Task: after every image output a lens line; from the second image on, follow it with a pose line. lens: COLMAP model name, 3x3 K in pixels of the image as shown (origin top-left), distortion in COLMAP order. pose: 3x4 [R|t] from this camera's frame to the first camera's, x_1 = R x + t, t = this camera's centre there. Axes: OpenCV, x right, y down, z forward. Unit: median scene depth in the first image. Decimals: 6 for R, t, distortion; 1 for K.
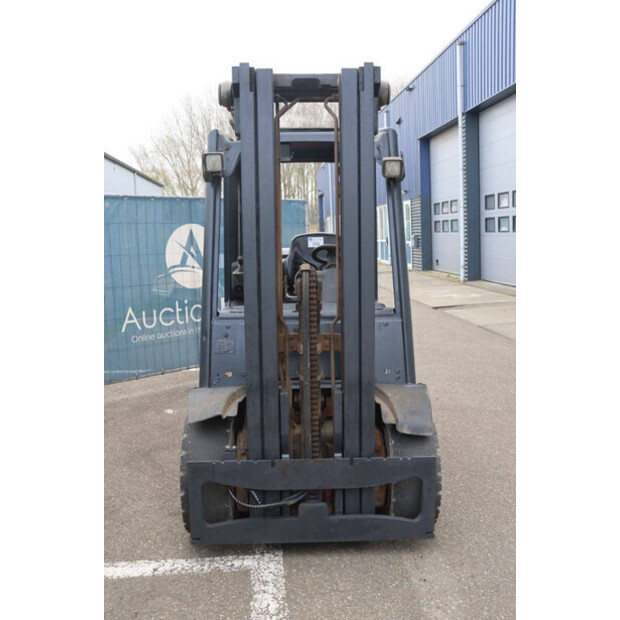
lens RADIAL K [[644.6, 0, 305.0], [0, 644.6, 311.4], [0, 0, 1]] dist [-0.039986, 0.000000]
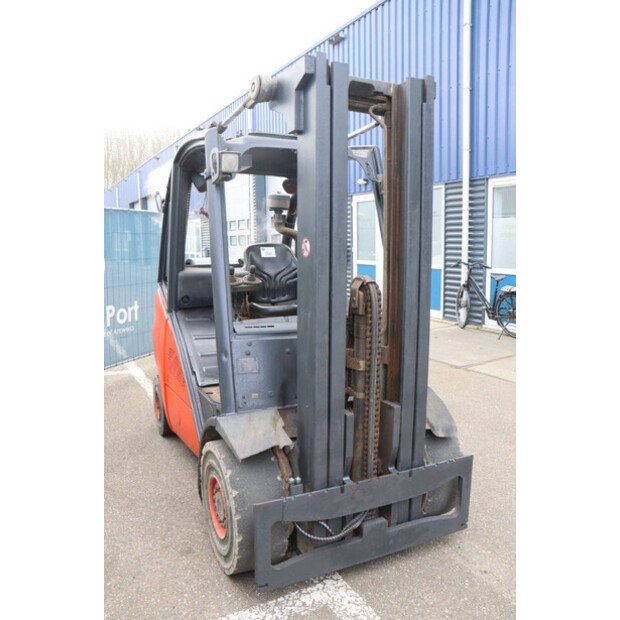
lens RADIAL K [[506.0, 0, 308.5], [0, 506.0, 312.7], [0, 0, 1]] dist [-0.132083, 0.080038]
pose [[0.908910, -0.028932, 0.415986, -0.382244], [0.024545, 0.999572, 0.015889, -0.033065], [-0.416268, -0.004231, 0.909232, 0.356942]]
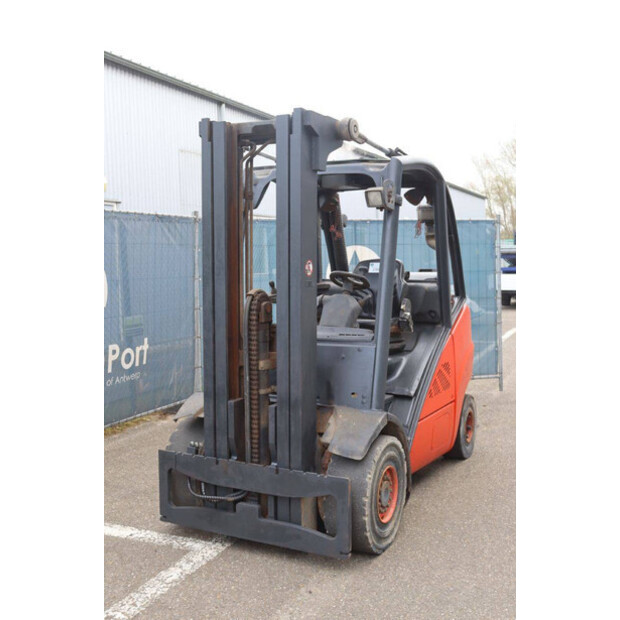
lens RADIAL K [[703.6, 0, 304.3], [0, 703.6, 309.0], [0, 0, 1]] dist [-0.014360, 0.000000]
pose [[0.876887, 0.045915, -0.478499, 0.660743], [-0.064052, 0.997712, -0.021643, -0.016978], [0.476410, 0.049627, 0.877821, -0.037417]]
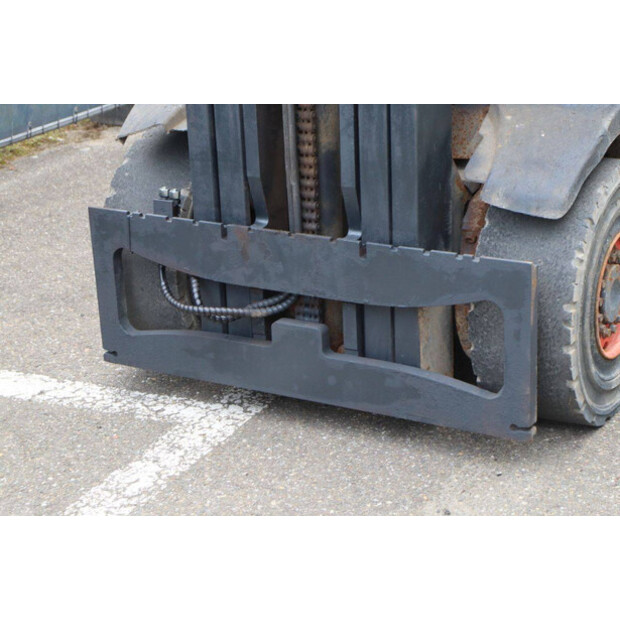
lens RADIAL K [[1494.9, 0, 295.4], [0, 1494.9, 305.4], [0, 0, 1]] dist [0.315257, 0.000000]
pose [[0.848479, 0.154755, -0.506098, 0.588140], [-0.027039, 0.967718, 0.250579, -0.001958], [0.528538, -0.198926, 0.825273, 0.051639]]
